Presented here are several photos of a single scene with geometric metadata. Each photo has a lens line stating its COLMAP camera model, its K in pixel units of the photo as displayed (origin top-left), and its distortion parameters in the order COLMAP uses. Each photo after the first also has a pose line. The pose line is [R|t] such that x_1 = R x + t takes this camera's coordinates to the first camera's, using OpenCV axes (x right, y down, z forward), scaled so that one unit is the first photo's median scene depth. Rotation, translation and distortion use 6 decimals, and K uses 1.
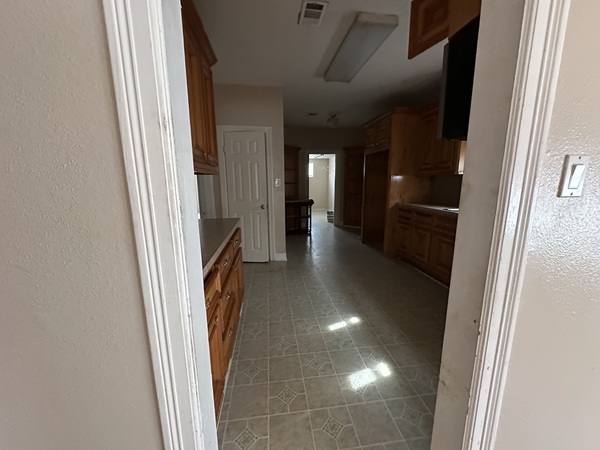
lens RADIAL K [[238.1, 0, 300.6], [0, 238.1, 225.6], [0, 0, 1]] dist [-0.000659, -0.000231]
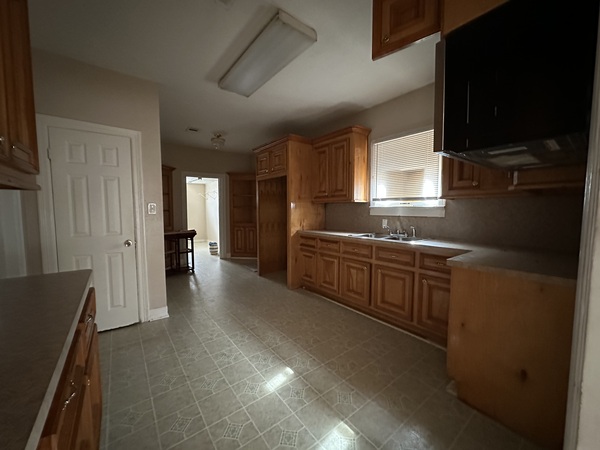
lens RADIAL K [[238.1, 0, 300.6], [0, 238.1, 225.6], [0, 0, 1]] dist [-0.000659, -0.000231]
pose [[0.866080, -0.025491, 0.499255, -0.065996], [0.083738, 0.991986, -0.094614, -0.022995], [-0.492842, 0.123750, 0.861274, 0.165645]]
